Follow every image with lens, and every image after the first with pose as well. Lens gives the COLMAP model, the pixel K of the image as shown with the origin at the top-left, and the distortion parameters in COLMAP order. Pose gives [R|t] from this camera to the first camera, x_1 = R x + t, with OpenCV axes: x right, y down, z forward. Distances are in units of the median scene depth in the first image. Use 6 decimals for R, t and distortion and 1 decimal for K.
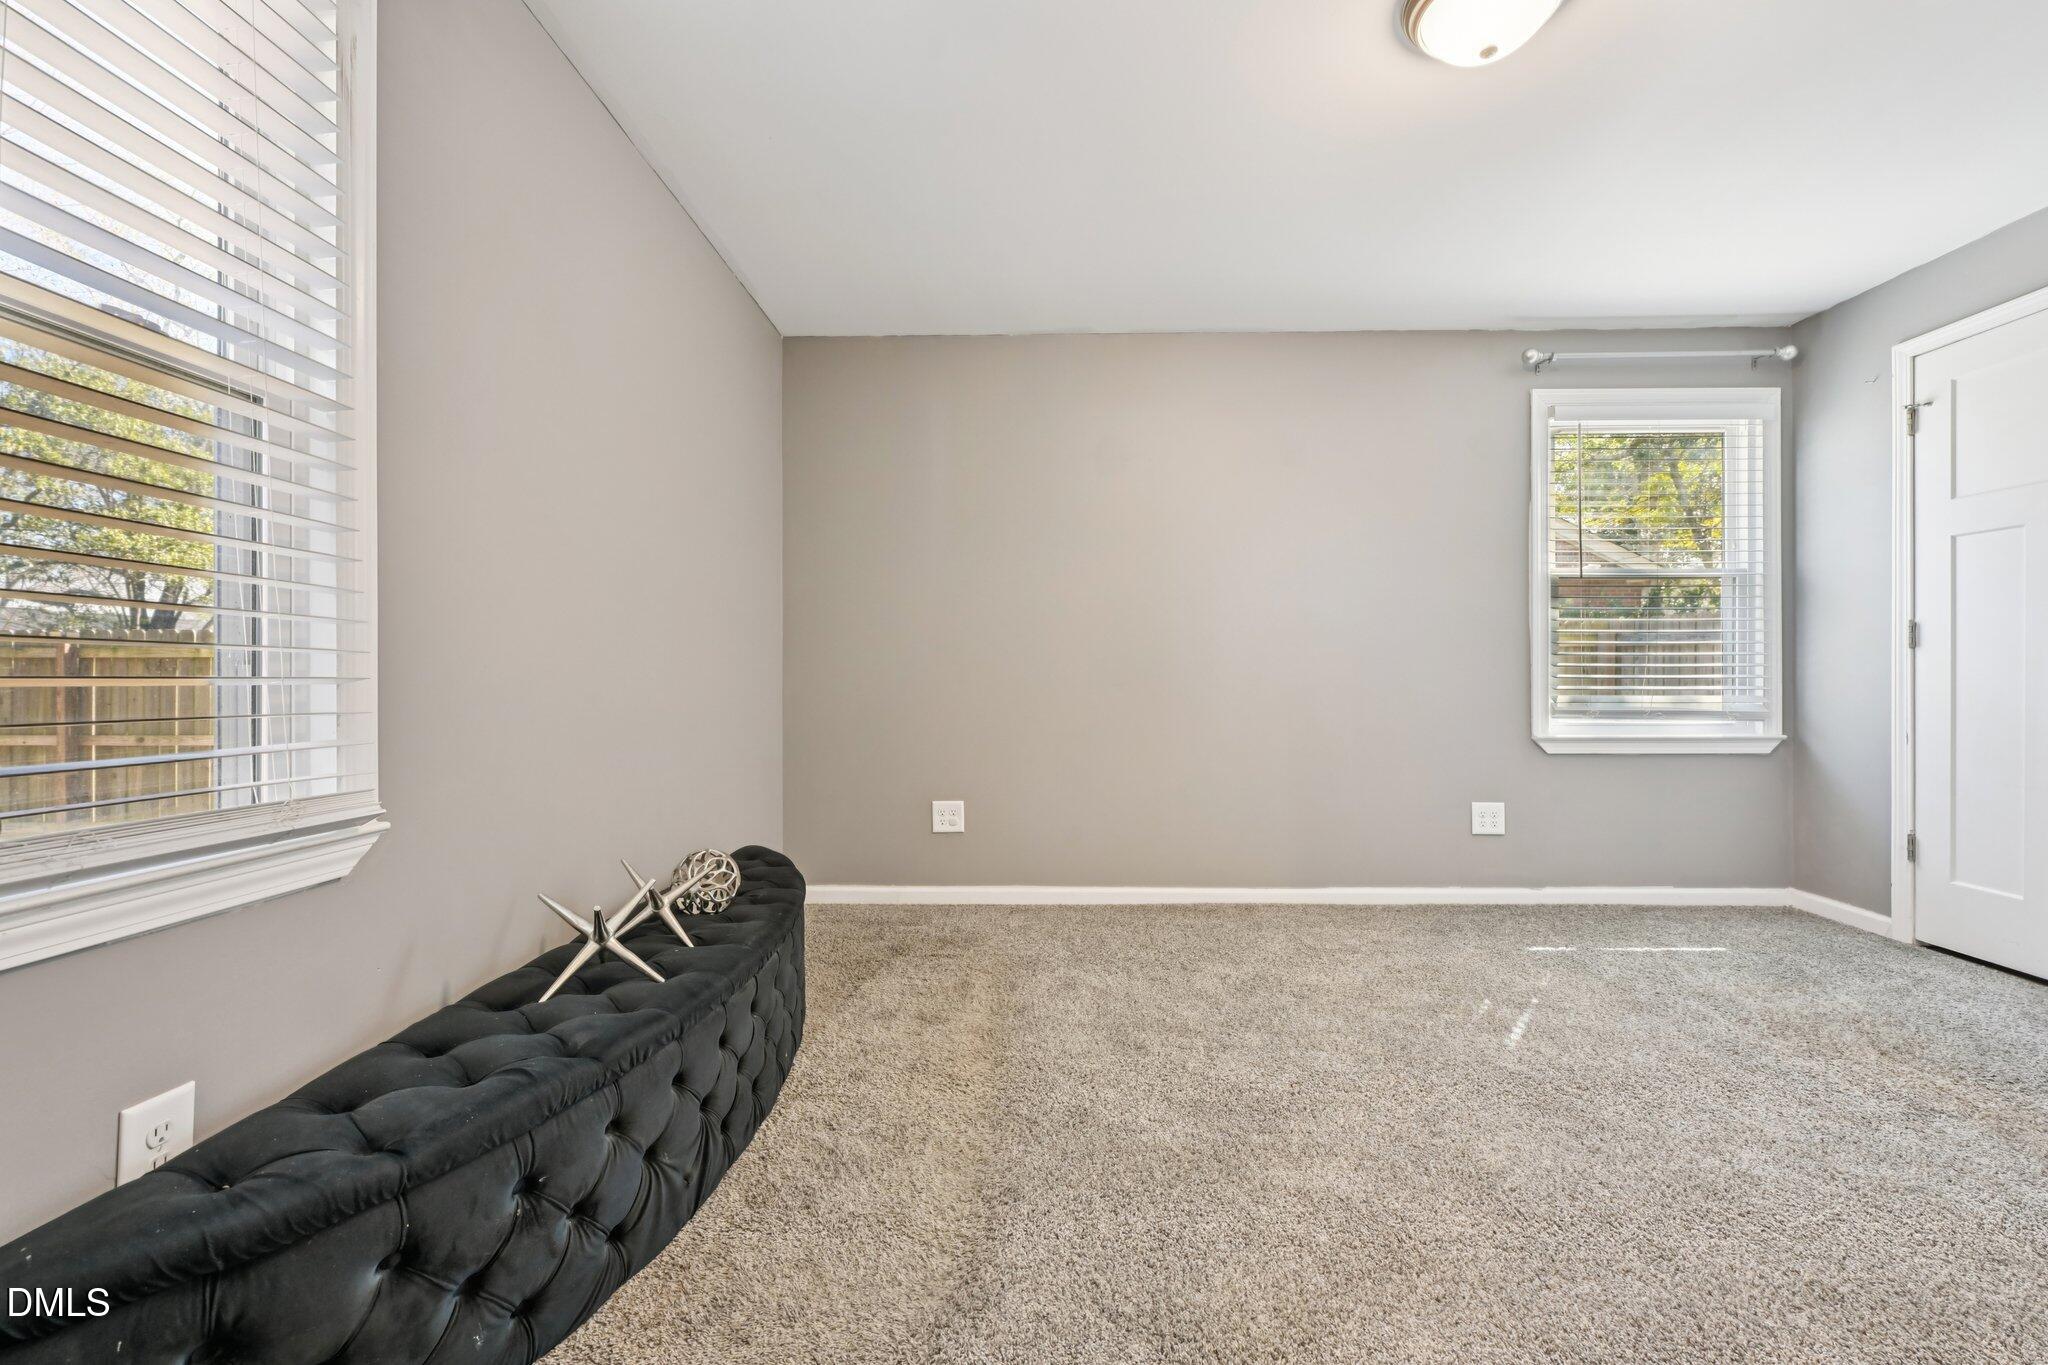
lens RADIAL K [[808.8, 0, 1019.1], [0, 808.8, 684.2], [0, 0, 1]] dist [-0.001147, -0.000193]
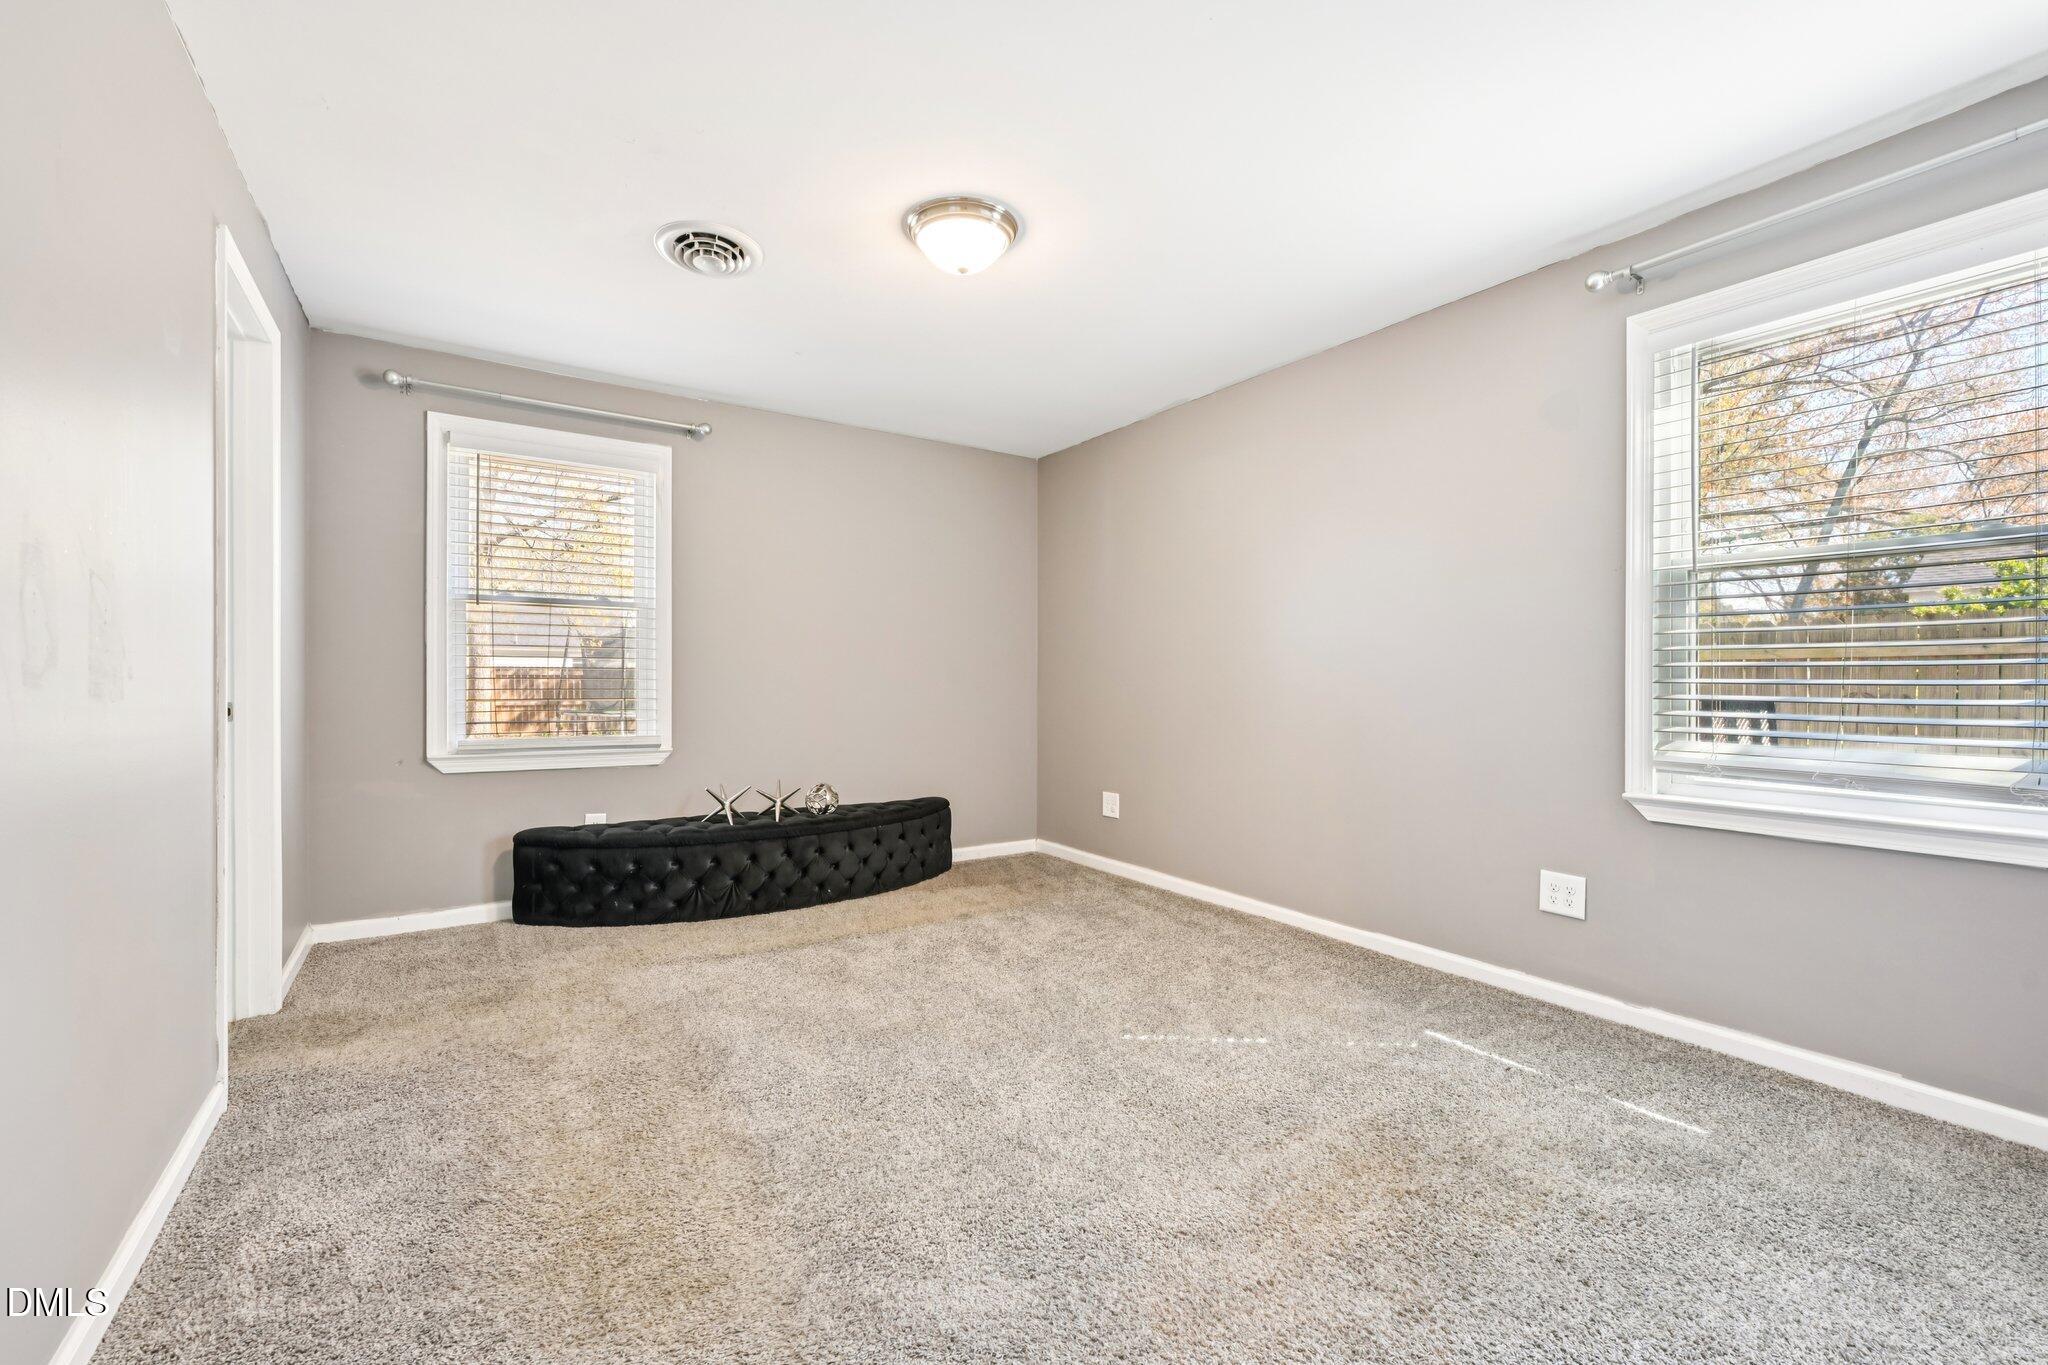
lens RADIAL K [[842.1, 0, 1018.1], [0, 842.1, 680.3], [0, 0, 1]] dist [-0.000627, -0.000191]
pose [[0.570211, 0.004578, -0.821485, 0.947521], [-0.009488, 0.999954, -0.001014, -0.032008], [0.821443, 0.008373, 0.570229, 0.118681]]
